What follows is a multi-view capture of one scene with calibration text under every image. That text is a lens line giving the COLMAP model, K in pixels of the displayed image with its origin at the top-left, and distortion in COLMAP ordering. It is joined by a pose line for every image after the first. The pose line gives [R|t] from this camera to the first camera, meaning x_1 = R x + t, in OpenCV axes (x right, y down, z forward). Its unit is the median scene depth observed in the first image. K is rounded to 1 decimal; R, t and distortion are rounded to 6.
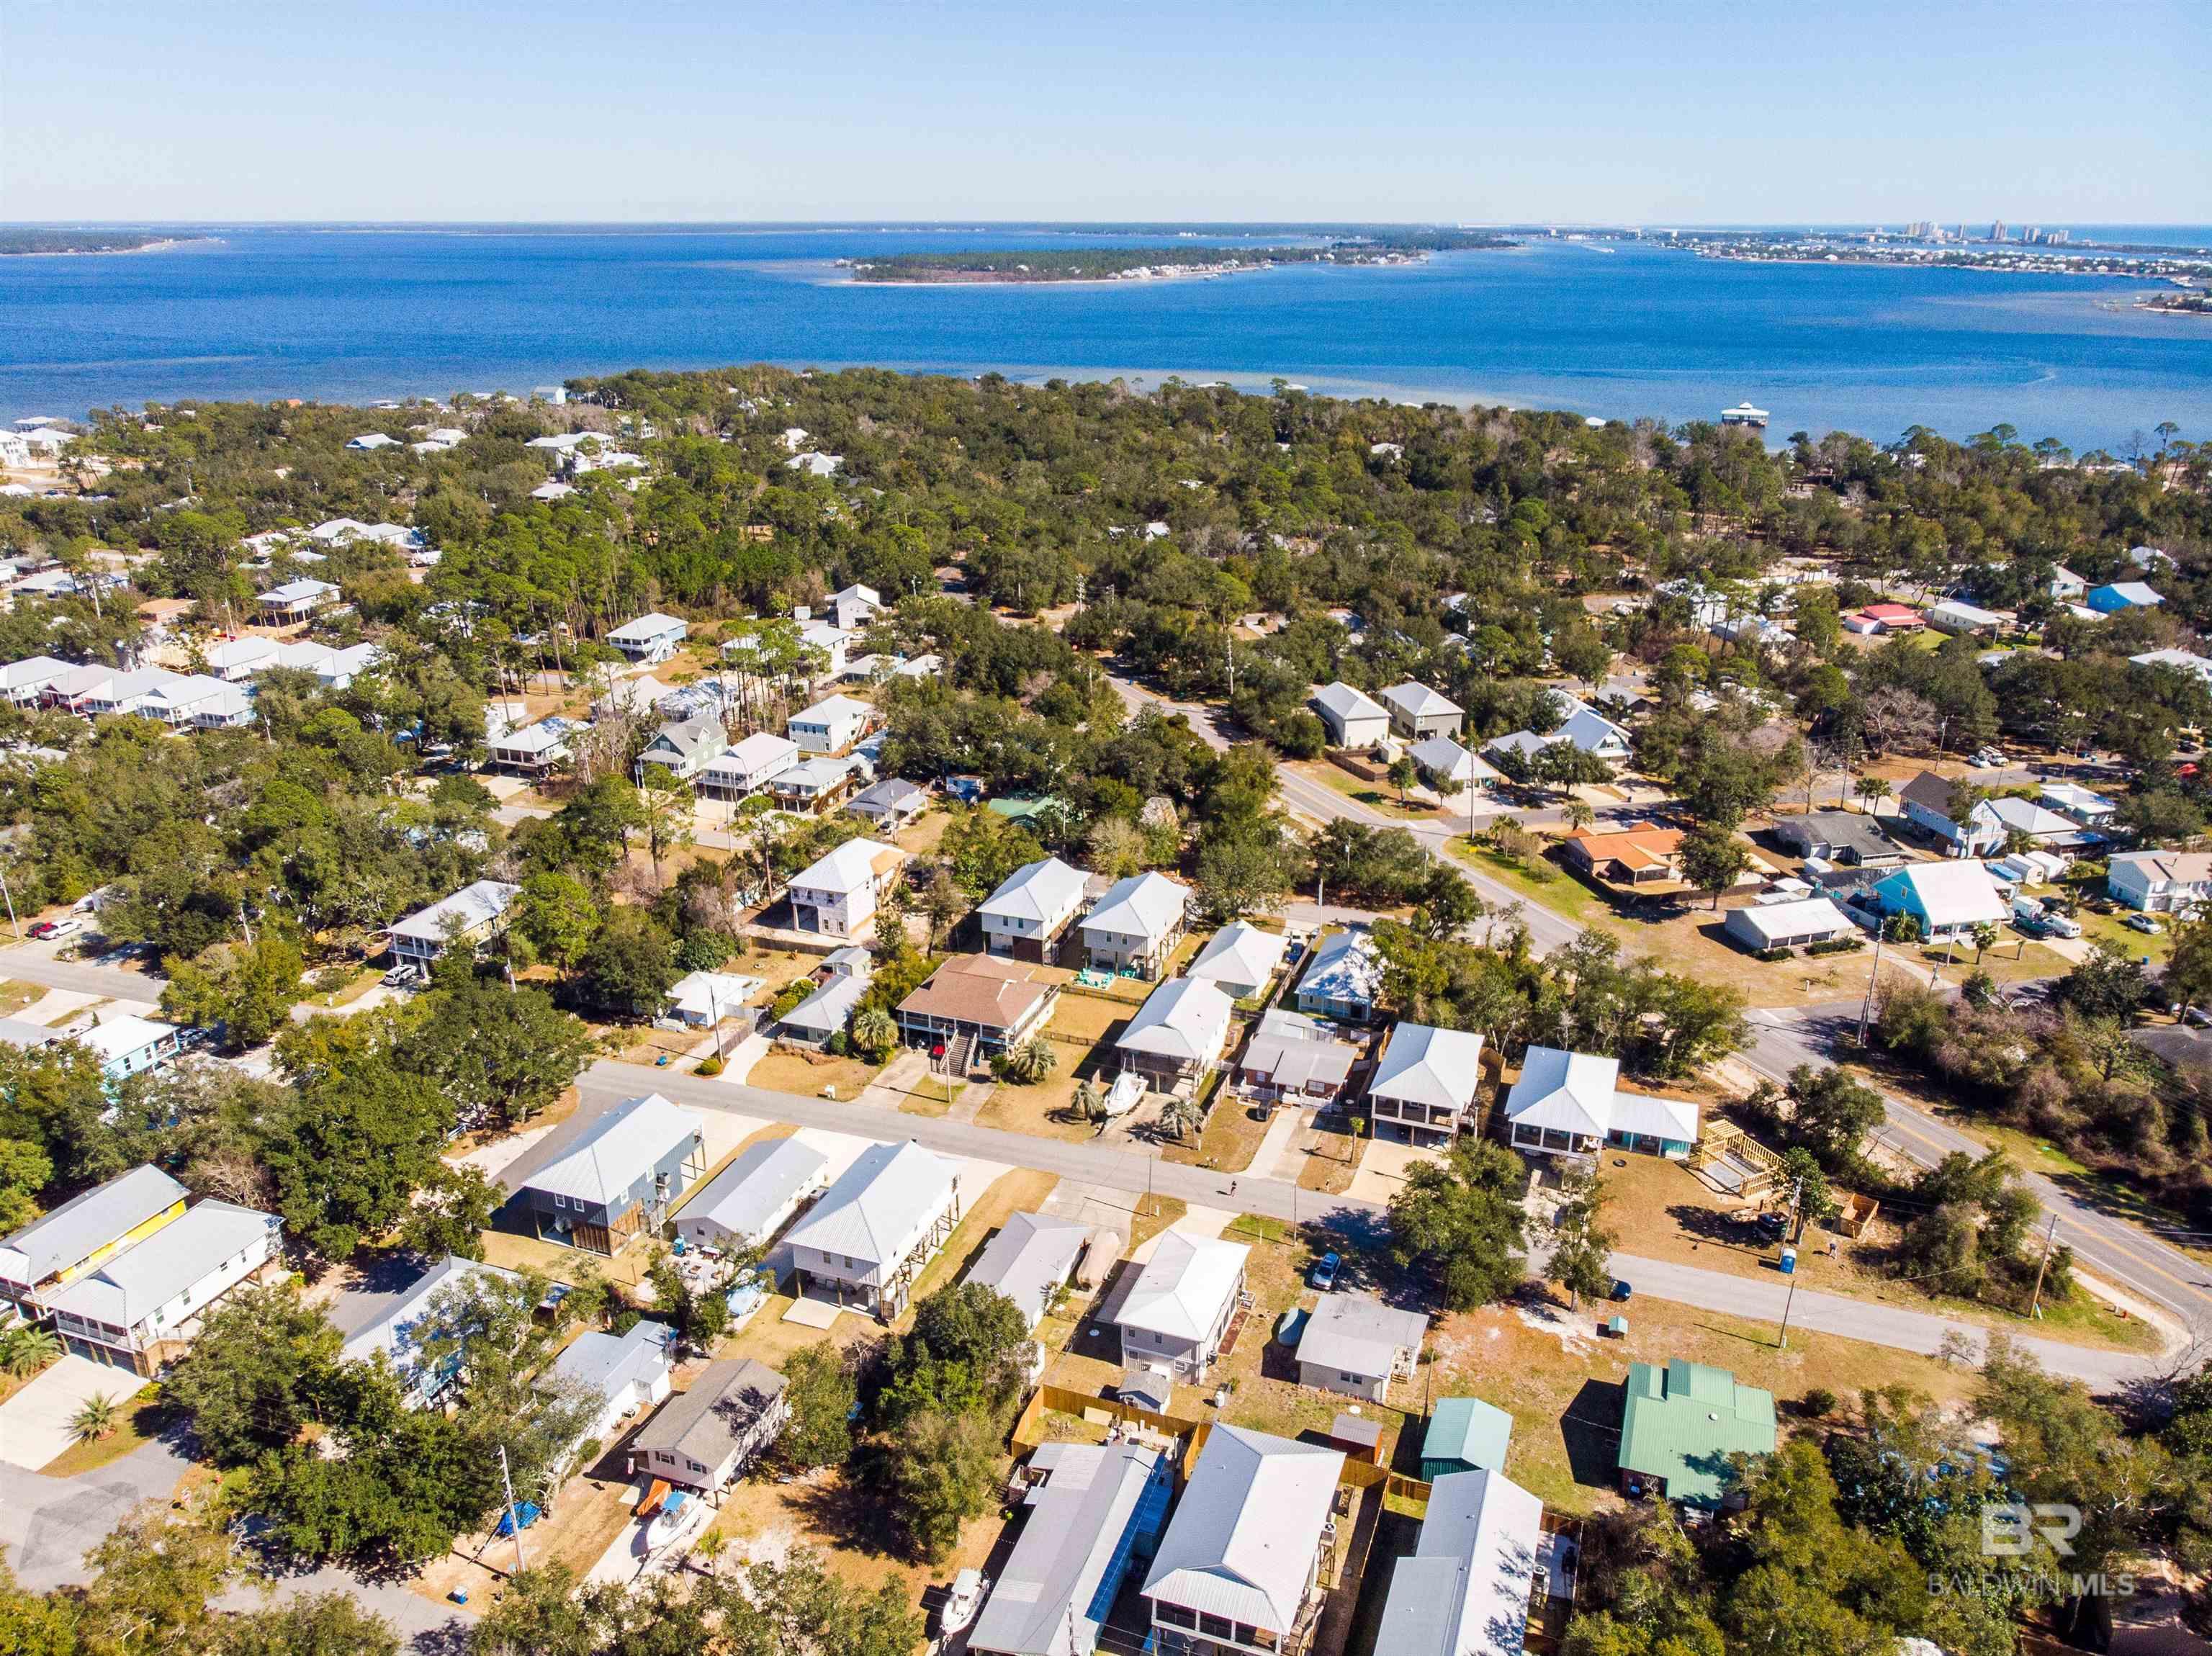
lens RADIAL K [[1627.4, 0, 1111.8], [0, 1627.4, 809.0], [0, 0, 1]] dist [-0.006497, 0.002084]
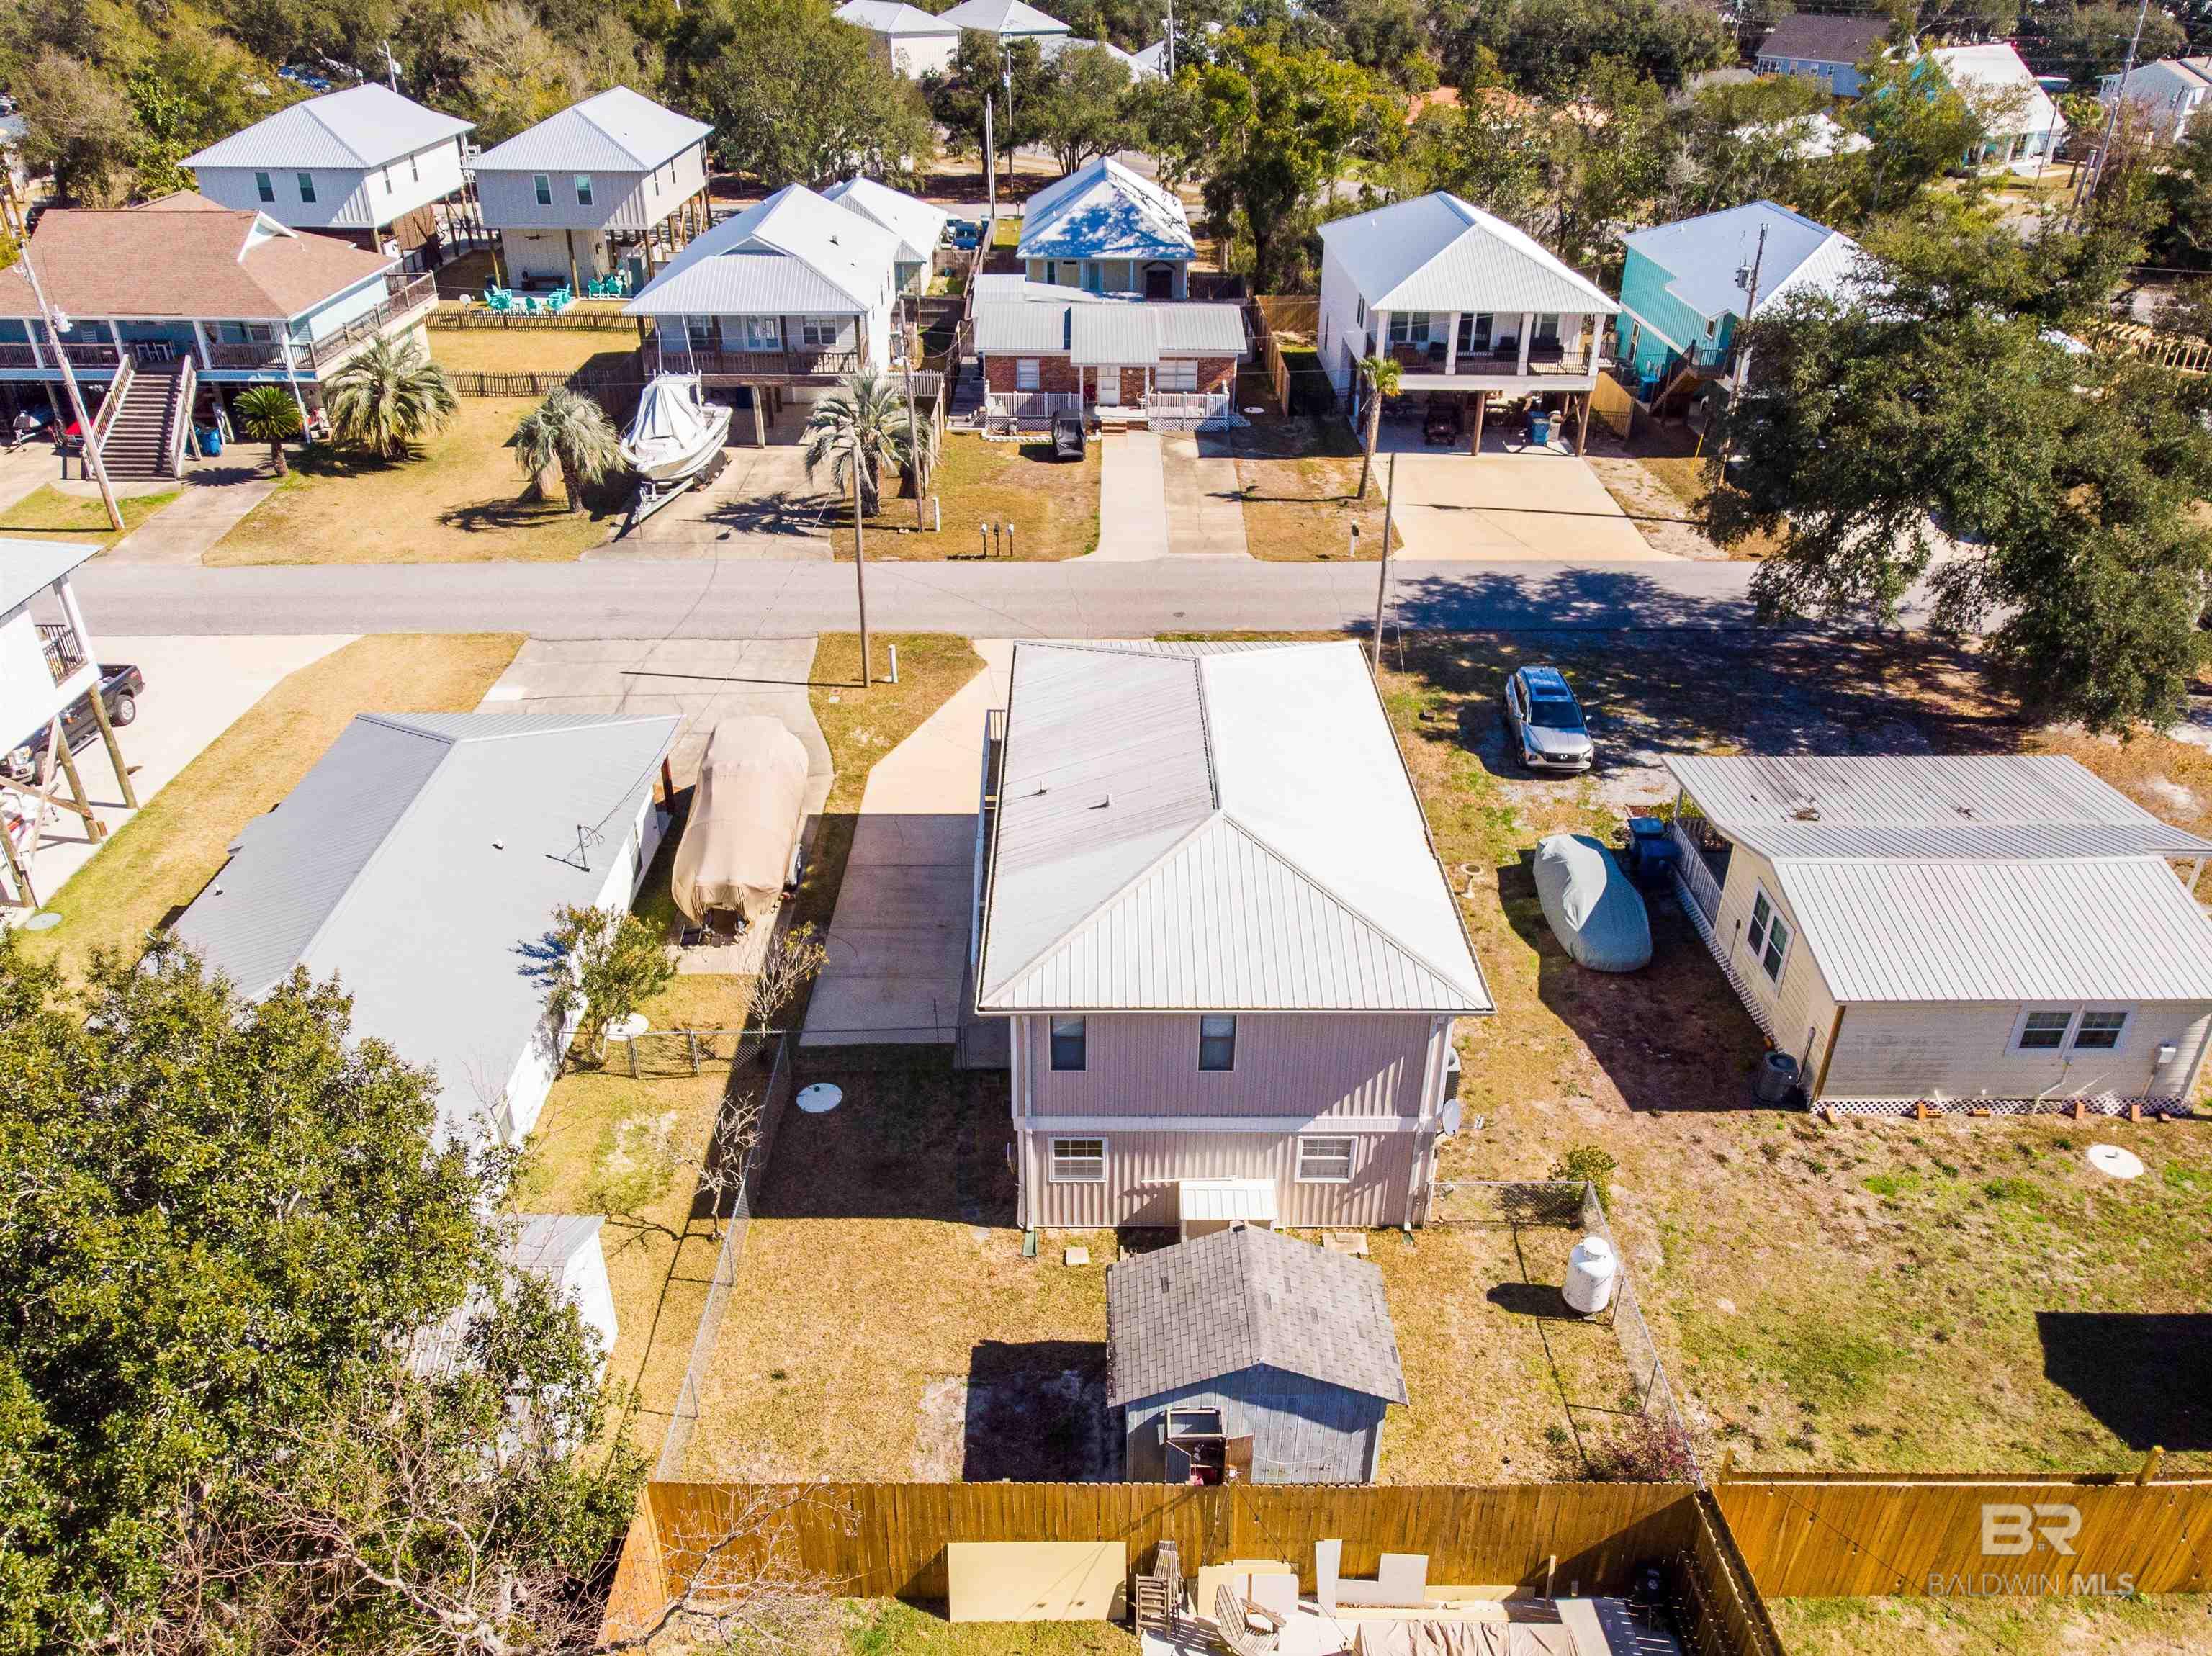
lens RADIAL K [[1627.4, 0, 1110.0], [0, 1627.4, 843.1], [0, 0, 1]] dist [-0.006497, 0.002084]
pose [[0.933525, -0.176164, 0.312246, -0.023983], [0.116163, 0.972591, 0.201425, 0.166869], [-0.339171, -0.151764, 0.928402, 0.528319]]
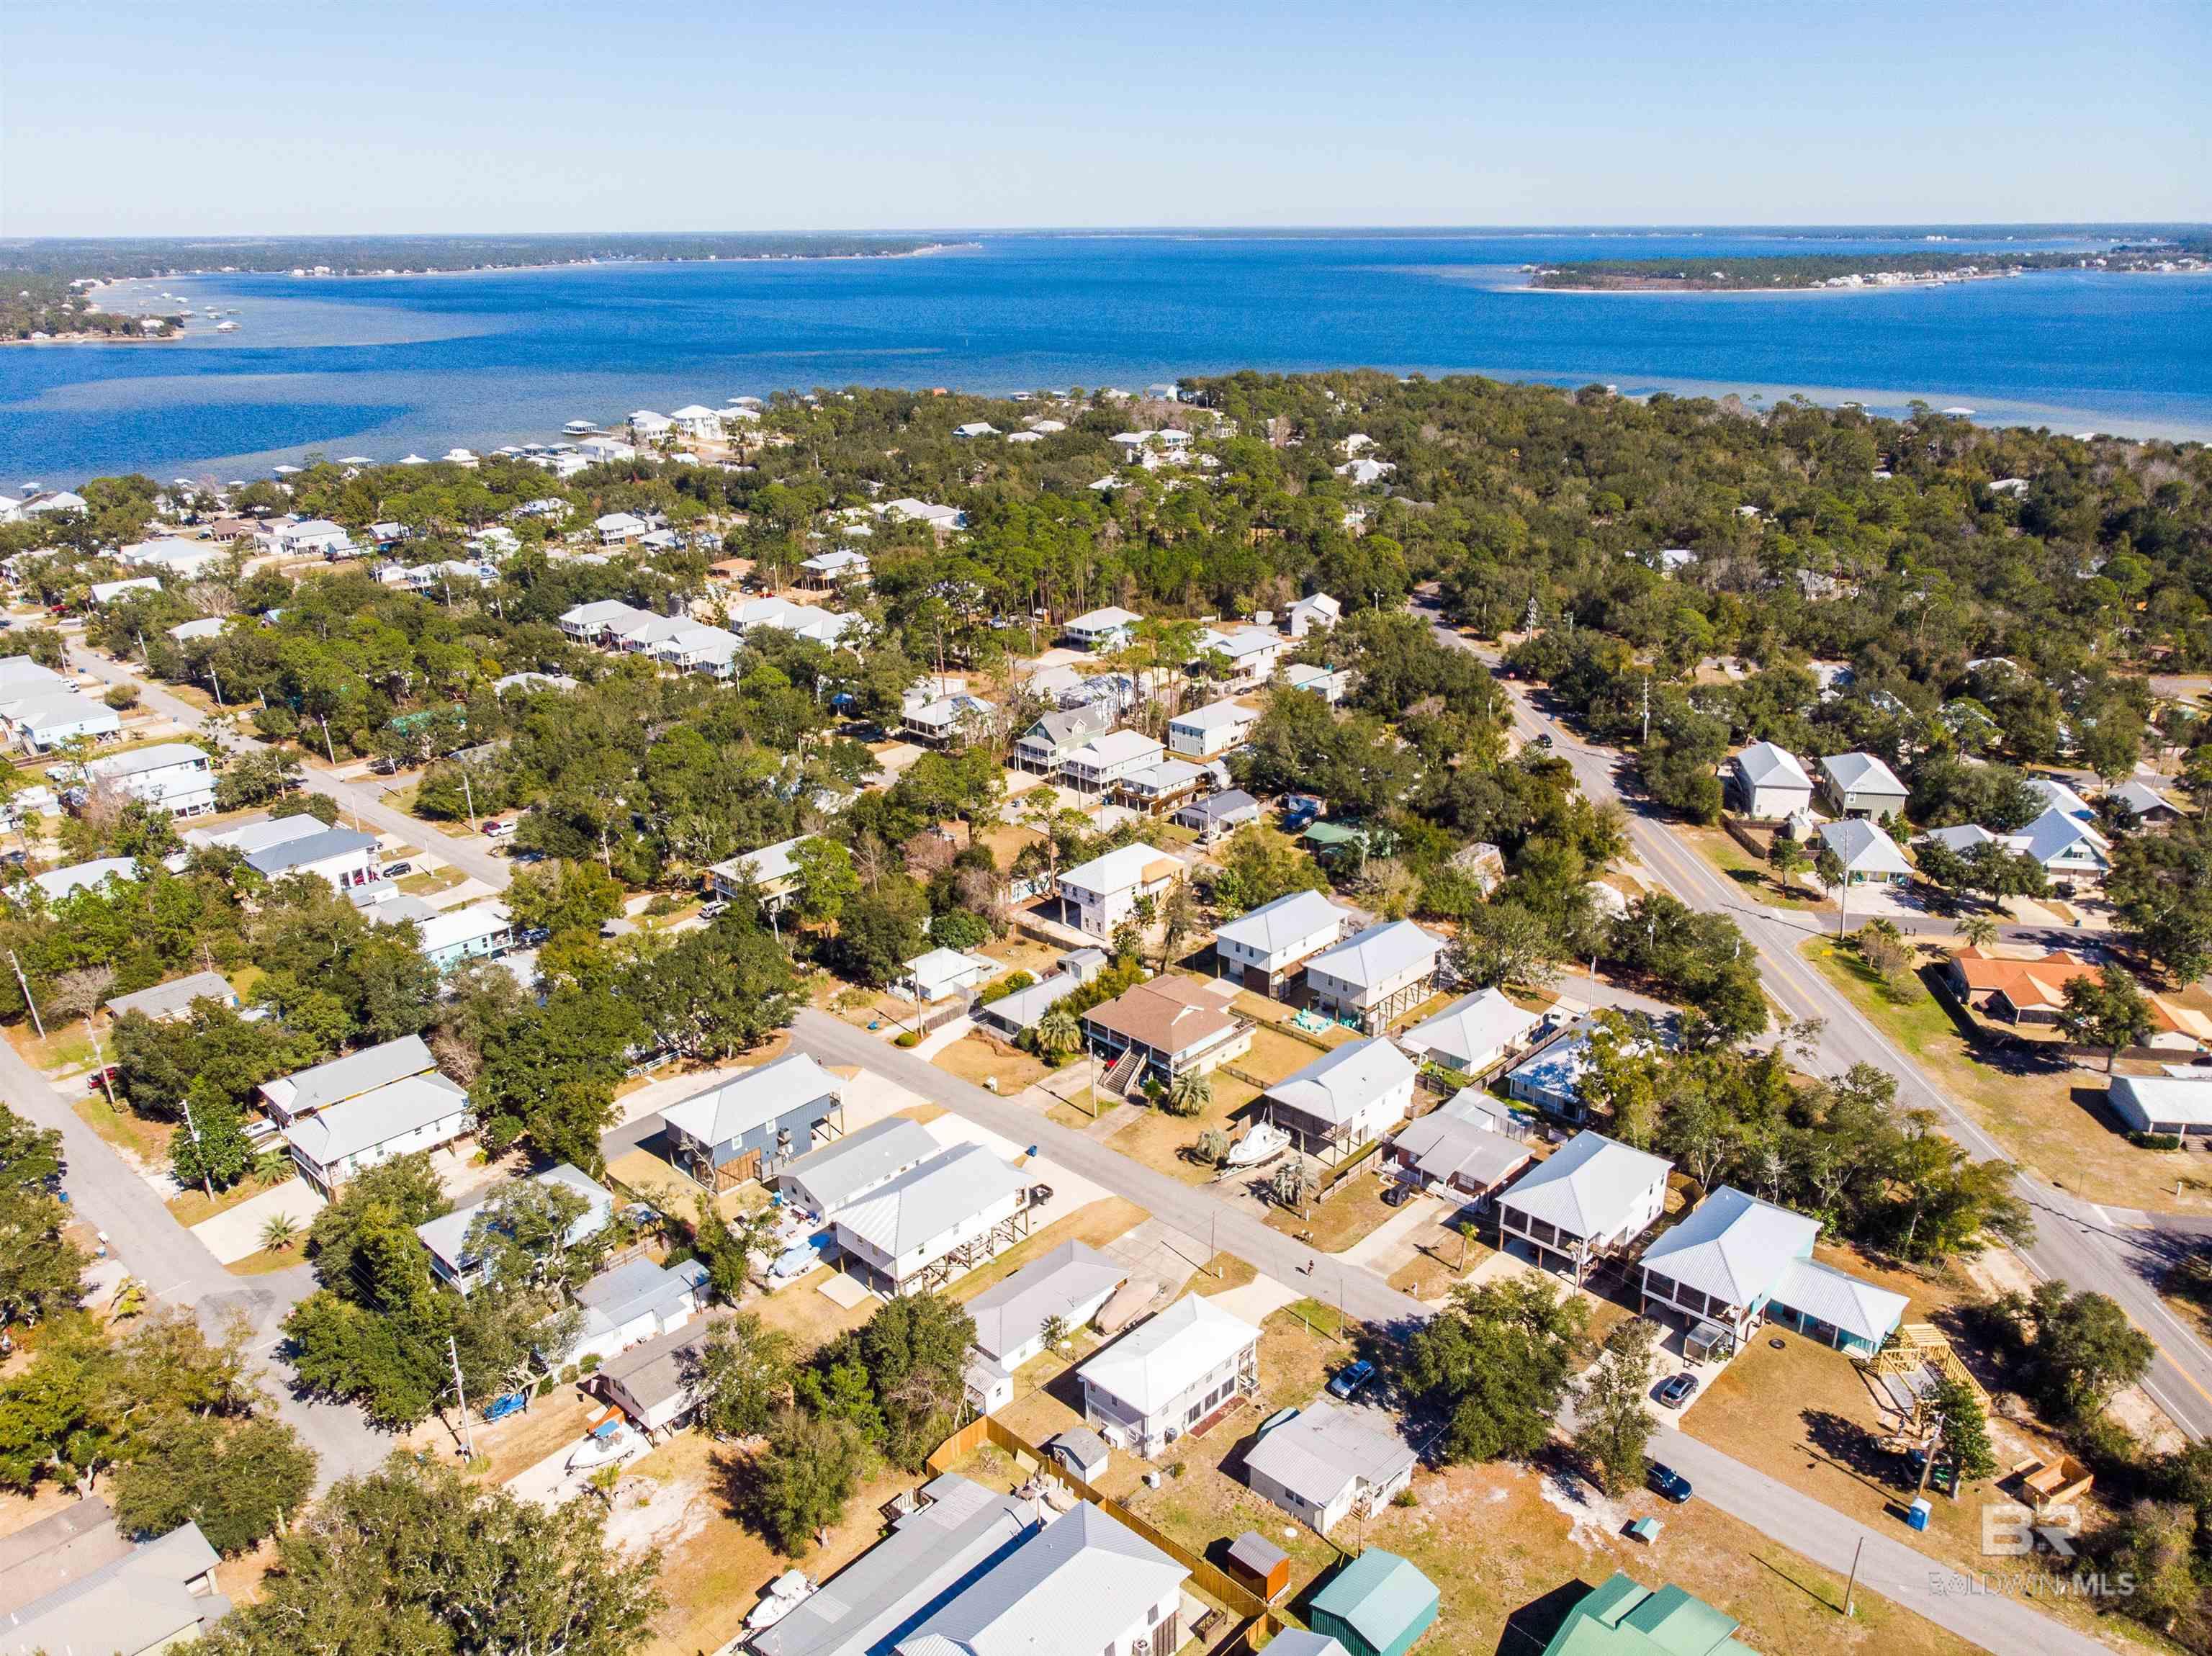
lens RADIAL K [[1627.4, 0, 1112.3], [0, 1627.4, 834.7], [0, 0, 1]] dist [-0.006497, 0.002084]
pose [[0.919197, 0.131423, -0.371221, 0.213462], [-0.127187, 0.991226, 0.035990, -0.022377], [0.372694, 0.014133, 0.927847, 0.073155]]
